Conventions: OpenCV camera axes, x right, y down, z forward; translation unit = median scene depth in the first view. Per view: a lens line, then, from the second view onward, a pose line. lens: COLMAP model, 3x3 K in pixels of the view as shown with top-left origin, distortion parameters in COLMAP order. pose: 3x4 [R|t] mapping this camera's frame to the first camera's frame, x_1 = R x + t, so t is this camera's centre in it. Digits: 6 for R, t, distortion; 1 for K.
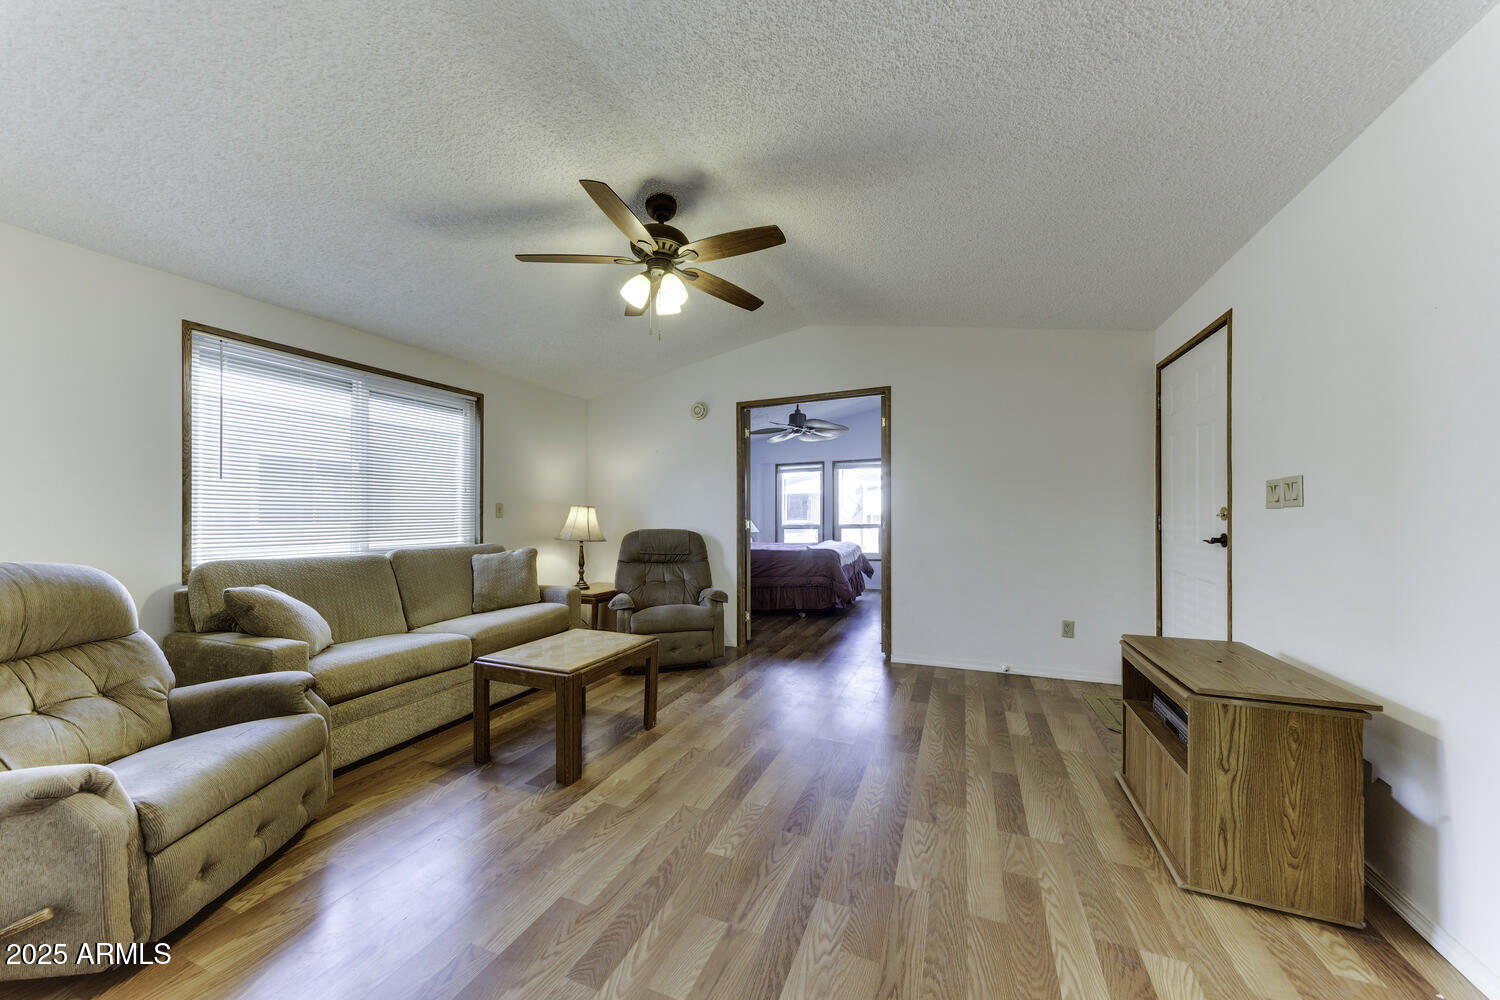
lens RADIAL K [[513.8, 0, 749.0], [0, 513.8, 506.2], [0, 0, 1]] dist [0.004606, -0.000173]
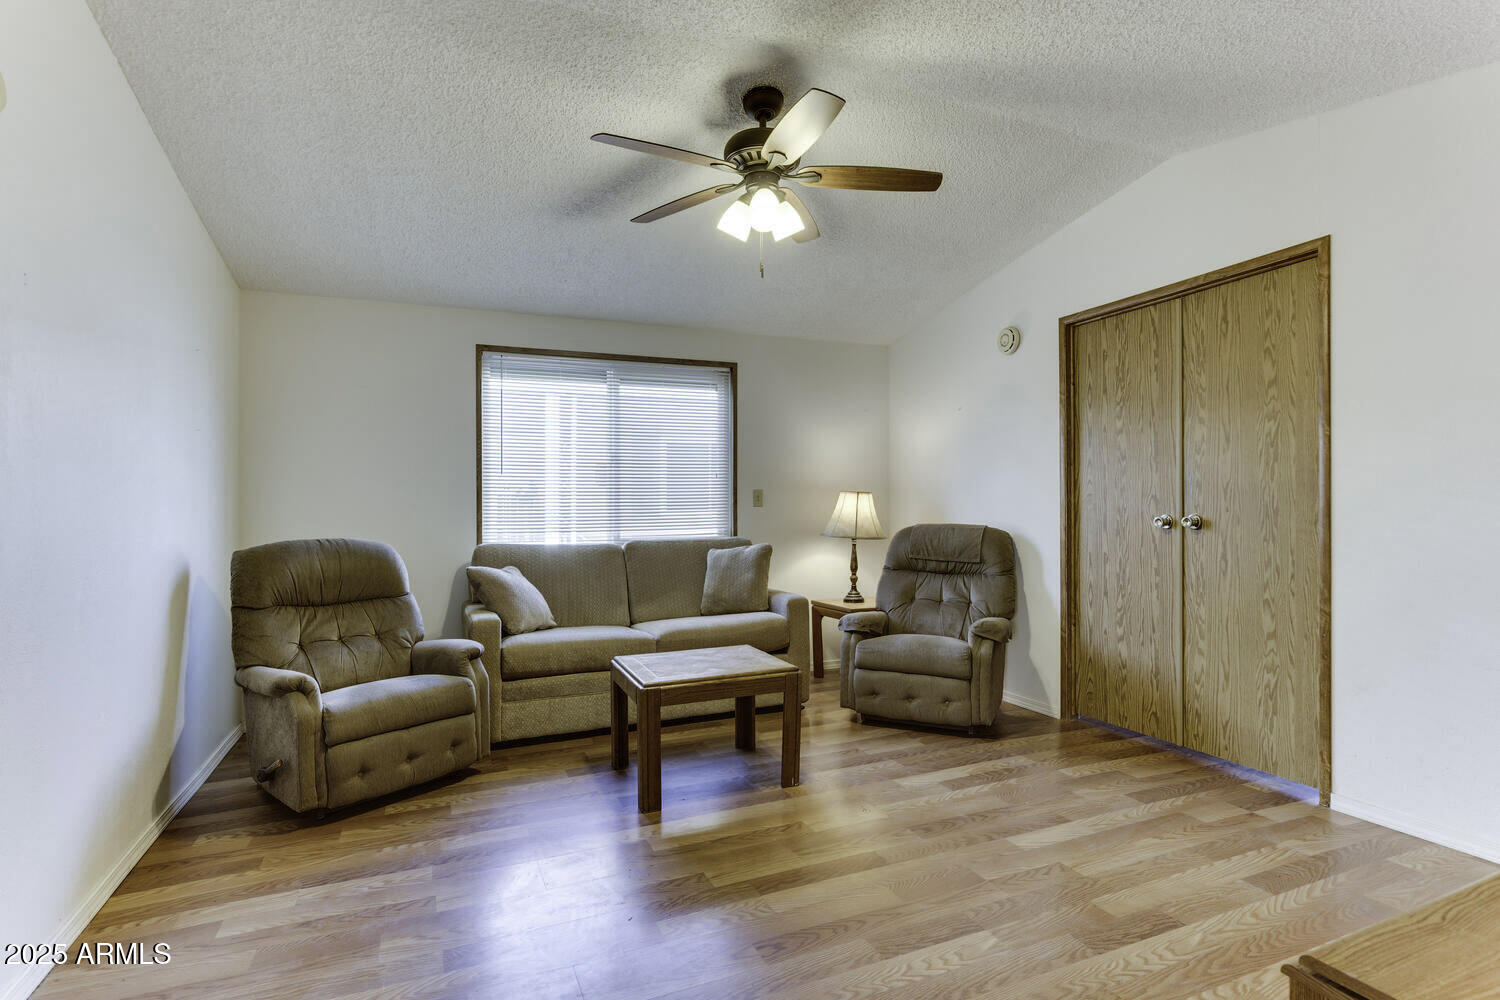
lens RADIAL K [[750.0, 0, 739.8], [0, 750.0, 493.3], [0, 0, 1]] dist [-0.005612, 0.001057]
pose [[0.712386, -0.009003, -0.701730, 0.579778], [0.015733, 0.999871, 0.003143, -0.006410], [0.701612, -0.013279, 0.712436, 0.176826]]
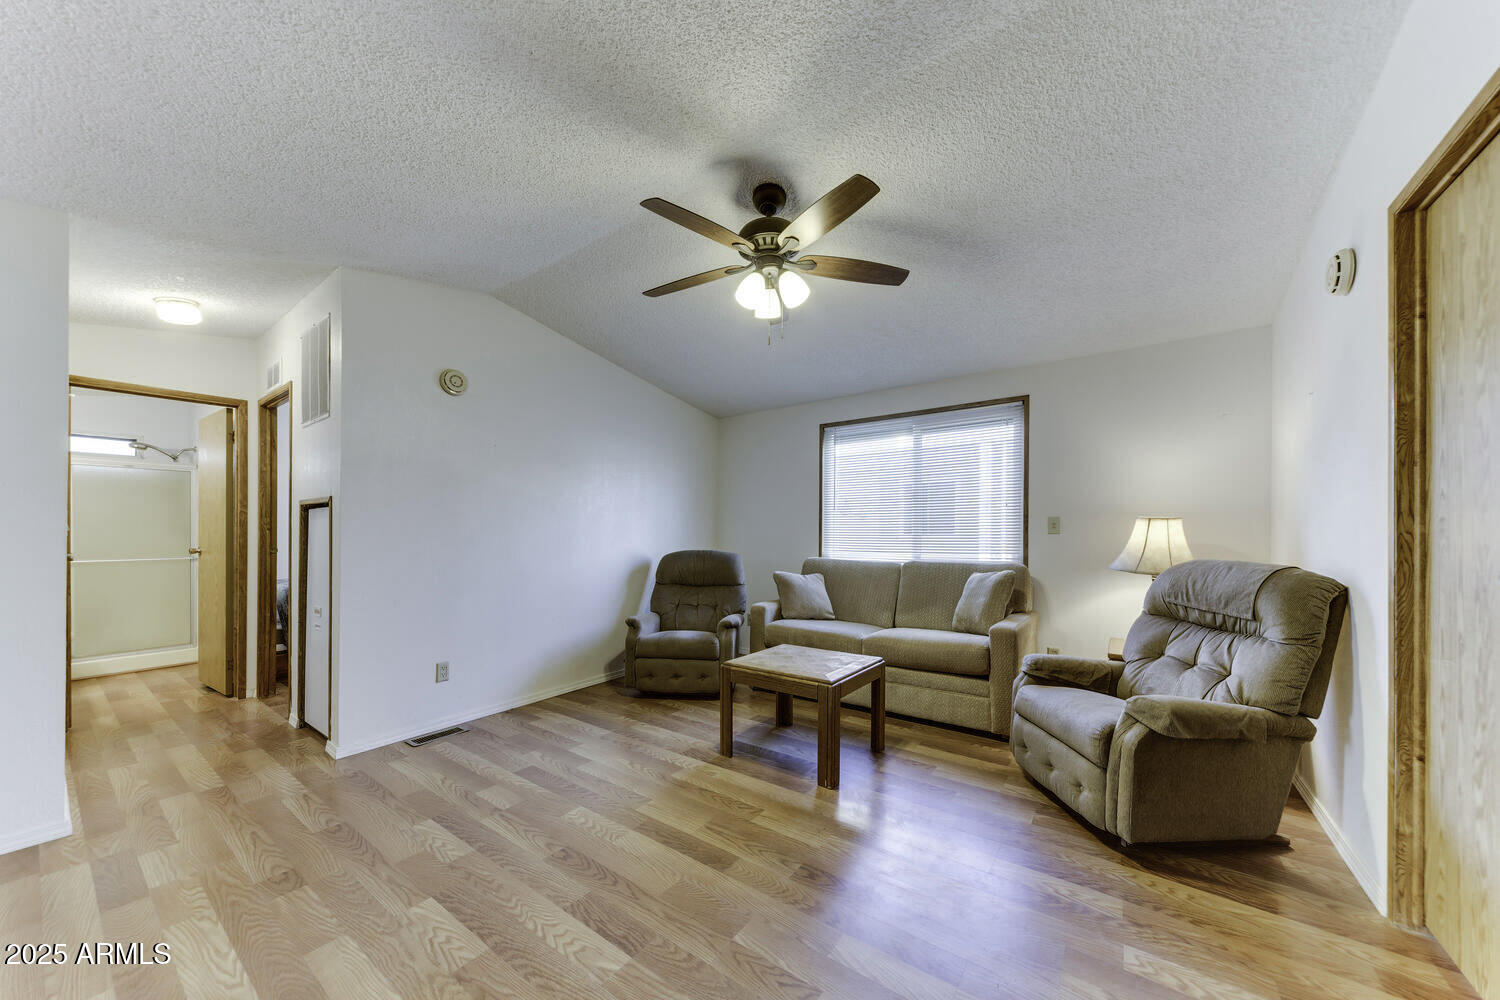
lens RADIAL K [[513.8, 0, 752.3], [0, 513.8, 517.2], [0, 0, 1]] dist [0.004606, -0.000173]
pose [[-0.223795, -0.019918, -0.974433, 0.721394], [0.023376, 0.999394, -0.025797, 0.008245], [0.974356, -0.028552, -0.223194, 1.166894]]
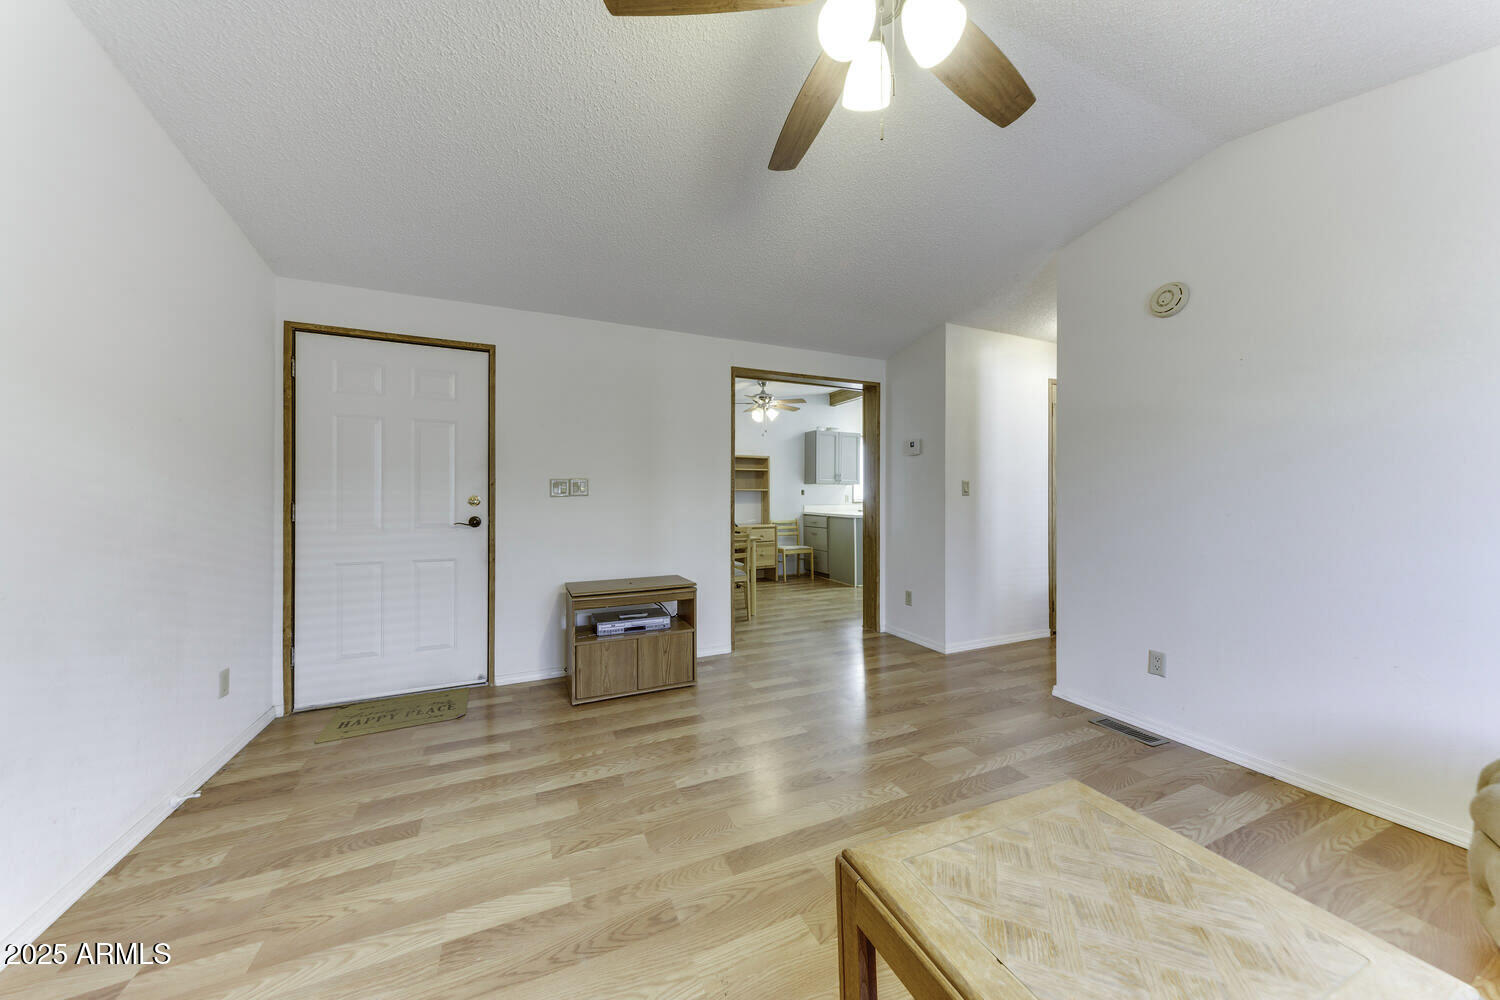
lens RADIAL K [[504.7, 0, 757.1], [0, 504.7, 500.1], [0, 0, 1]] dist [0.002025, 0.000080]
pose [[-0.745284, 0.006995, 0.666711, -0.397406], [-0.001654, 0.999922, -0.012340, 0.025838], [-0.666746, -0.010299, -0.745214, 1.407912]]
